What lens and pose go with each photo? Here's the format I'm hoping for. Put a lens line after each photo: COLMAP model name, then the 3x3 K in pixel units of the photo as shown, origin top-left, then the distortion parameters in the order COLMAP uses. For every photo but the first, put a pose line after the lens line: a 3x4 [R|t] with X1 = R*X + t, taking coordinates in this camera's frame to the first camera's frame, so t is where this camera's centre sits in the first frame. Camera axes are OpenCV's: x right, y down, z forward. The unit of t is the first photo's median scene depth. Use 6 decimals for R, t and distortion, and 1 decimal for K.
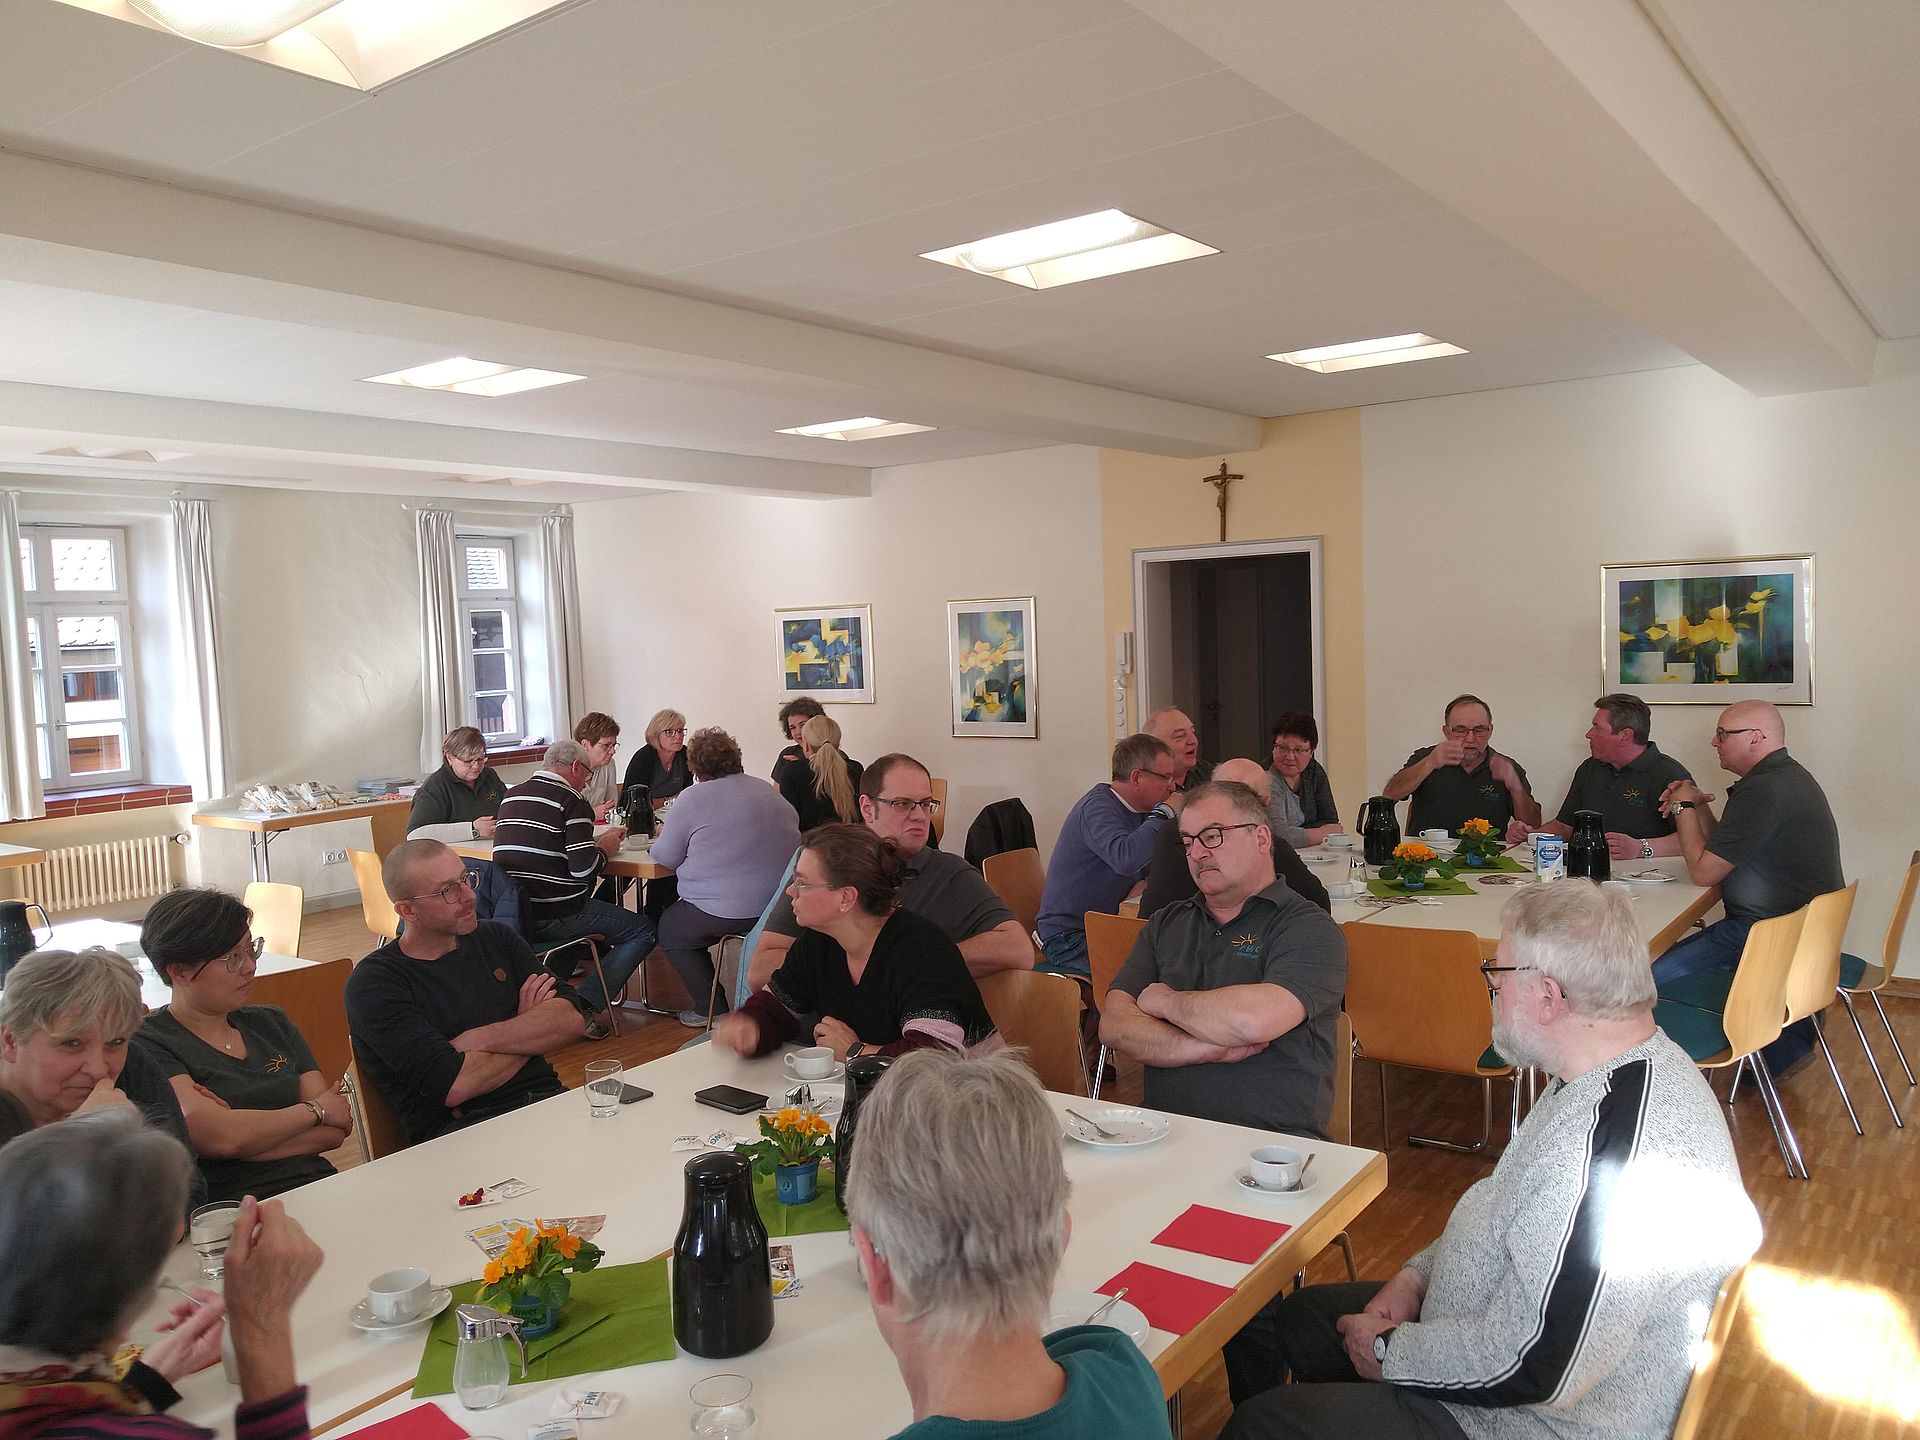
lens RADIAL K [[1437.3, 0, 960.0], [0, 1437.3, 720.0], [0, 0, 1]] dist [0.003238, 0.000557]
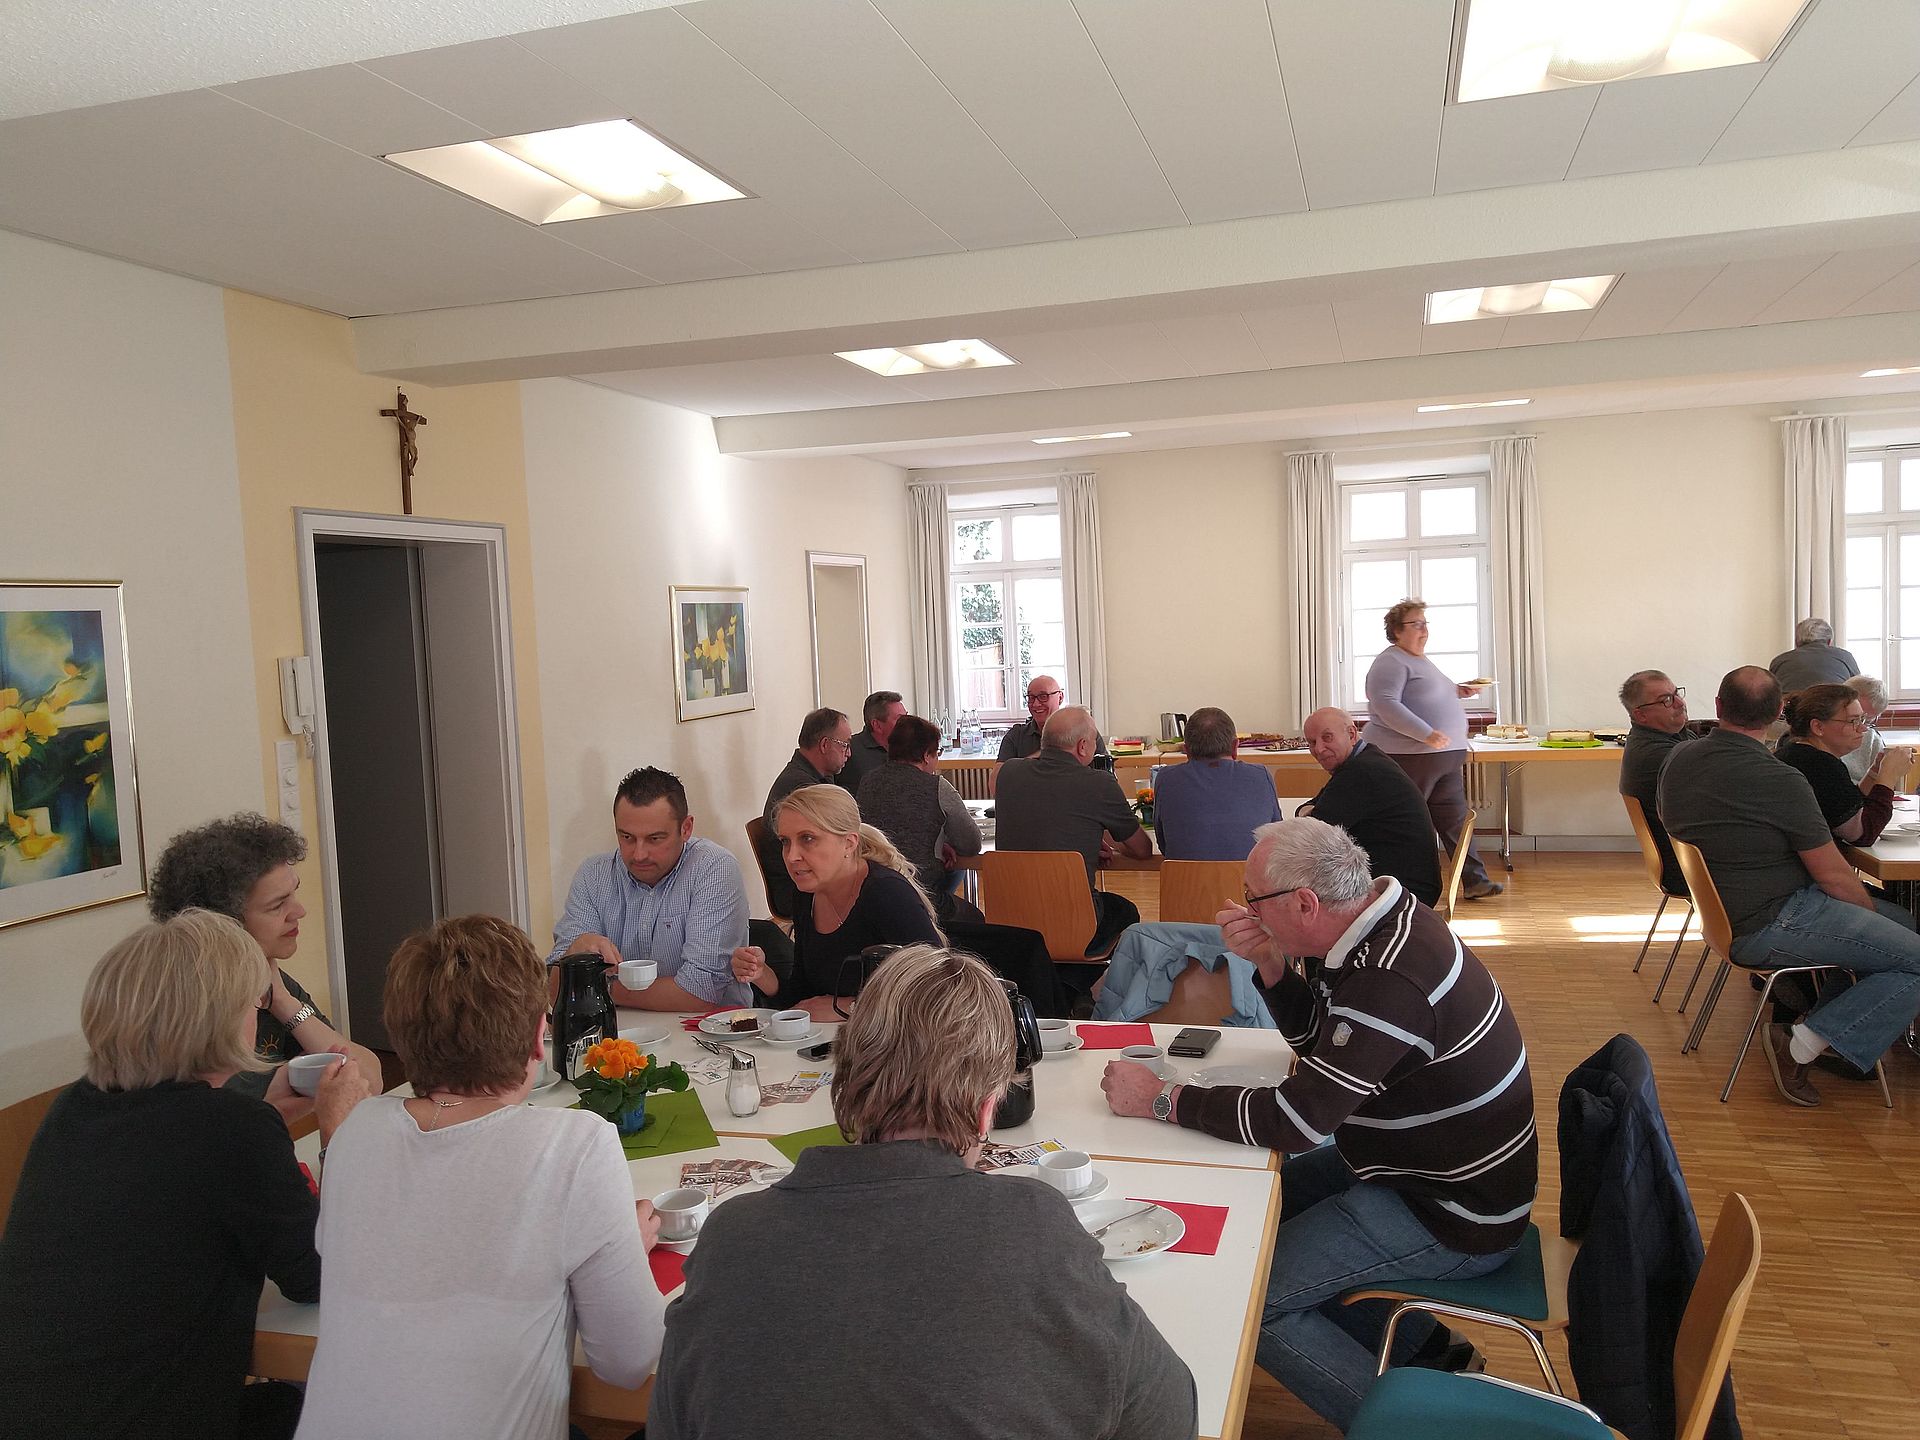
lens RADIAL K [[1437.3, 0, 960.0], [0, 1437.3, 720.0], [0, 0, 1]] dist [0.003238, 0.000557]
pose [[-0.336185, -0.010511, 0.941737, -0.507362], [0.124727, 0.990633, 0.055582, -0.038545], [-0.933500, 0.136146, -0.331725, 0.999378]]
